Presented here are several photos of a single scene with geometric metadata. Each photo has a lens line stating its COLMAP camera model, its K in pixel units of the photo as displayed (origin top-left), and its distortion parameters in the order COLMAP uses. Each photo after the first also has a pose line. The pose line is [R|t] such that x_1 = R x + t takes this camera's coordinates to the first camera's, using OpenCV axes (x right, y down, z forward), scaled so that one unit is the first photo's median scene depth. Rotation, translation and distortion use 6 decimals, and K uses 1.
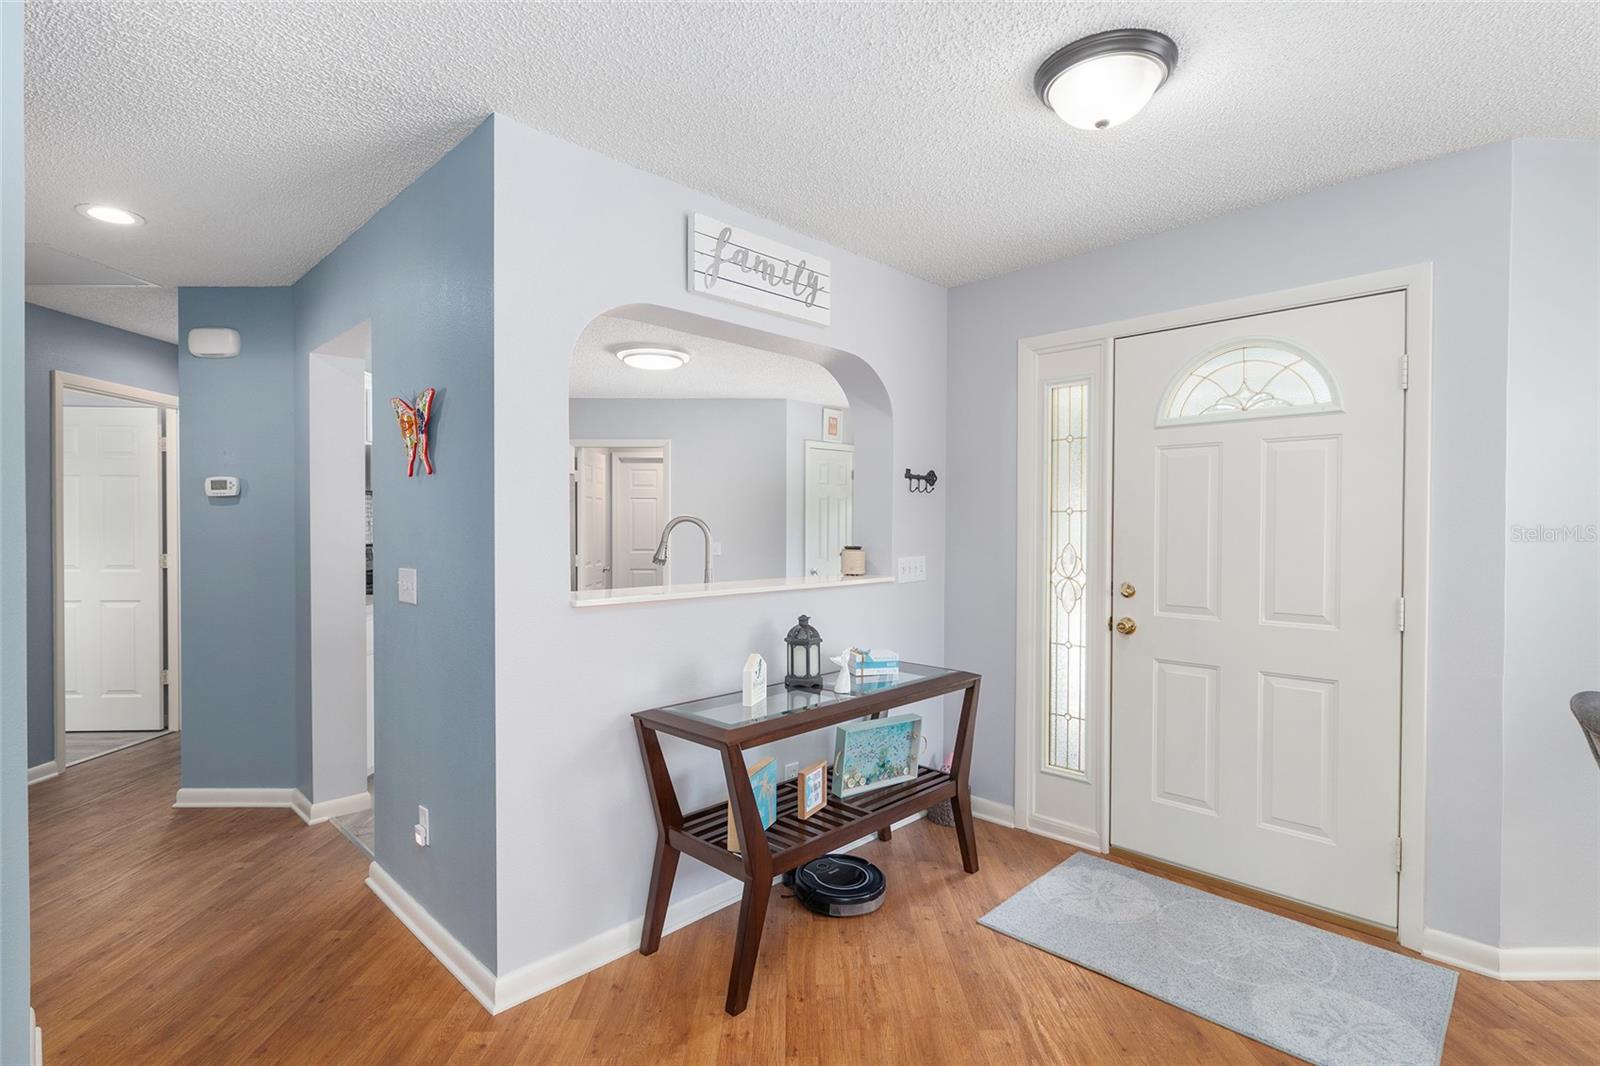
lens RADIAL K [[764.6, 0, 798.3], [0, 764.6, 538.5], [0, 0, 1]] dist [-0.002766, -0.000990]
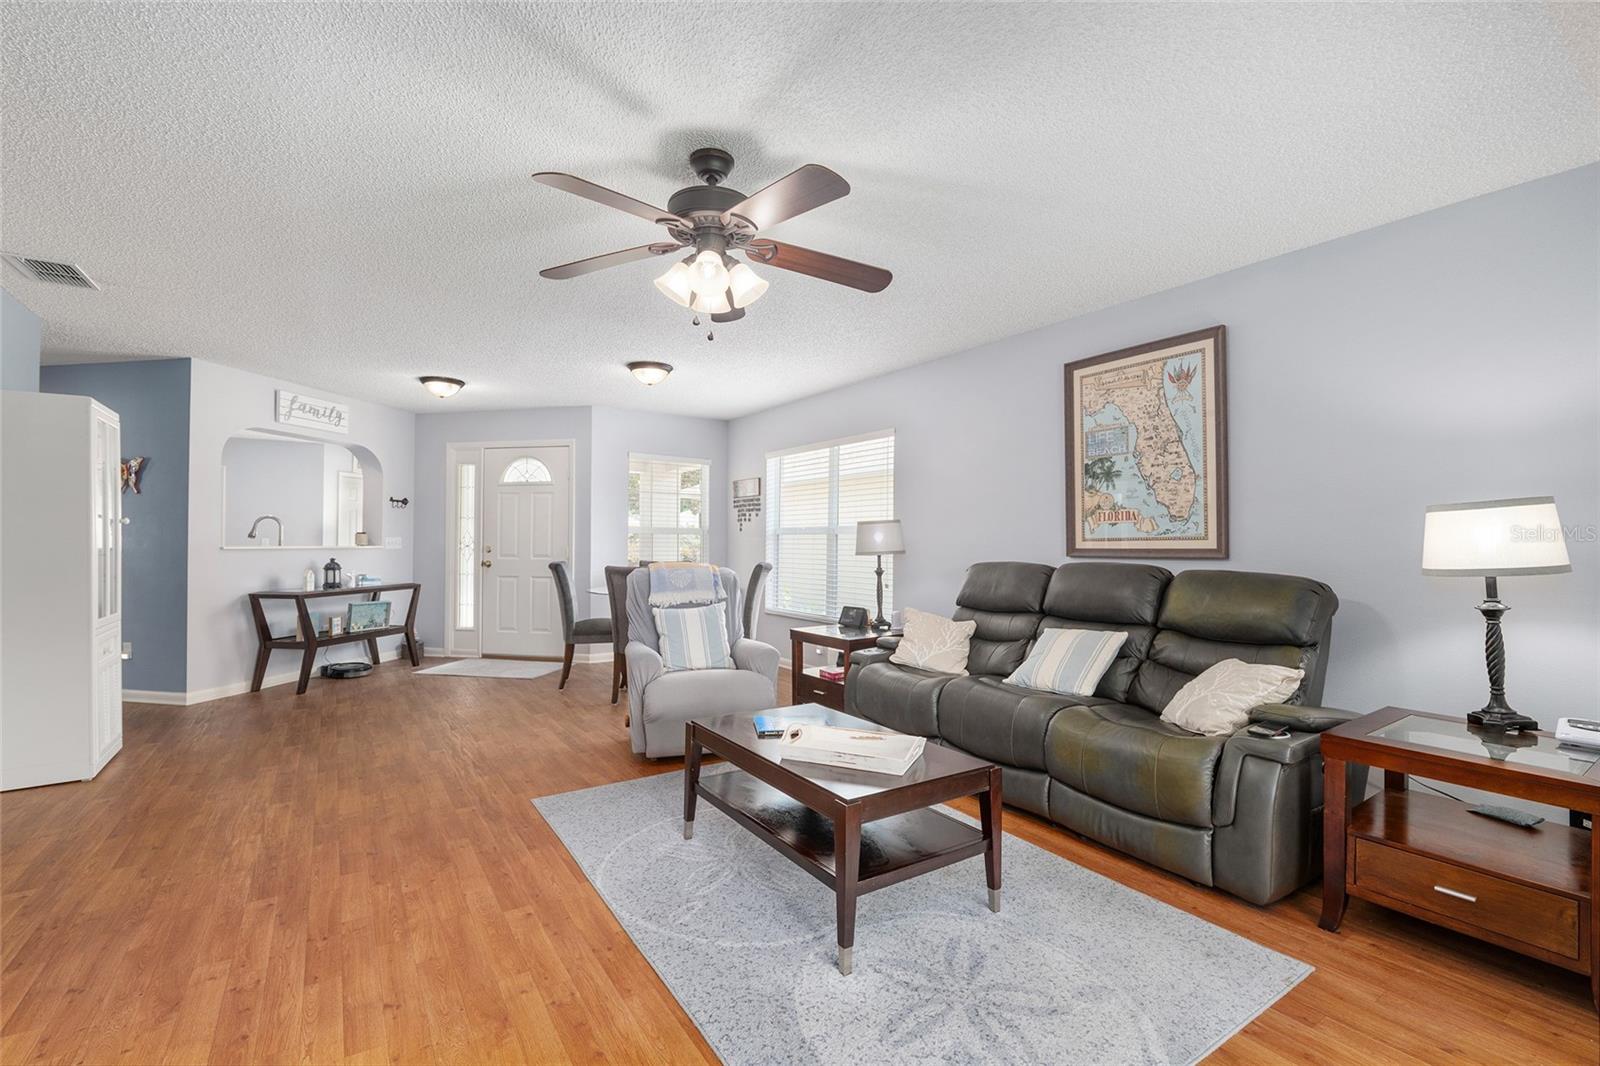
lens RADIAL K [[697.7, 0, 798.0], [0, 697.7, 536.8], [0, 0, 1]] dist [-0.008181, 0.000798]
pose [[0.831609, 0.006982, 0.555318, 0.009184], [0.007085, 0.999706, -0.023179, 0.094904], [-0.555317, 0.023211, 0.831315, -1.602594]]
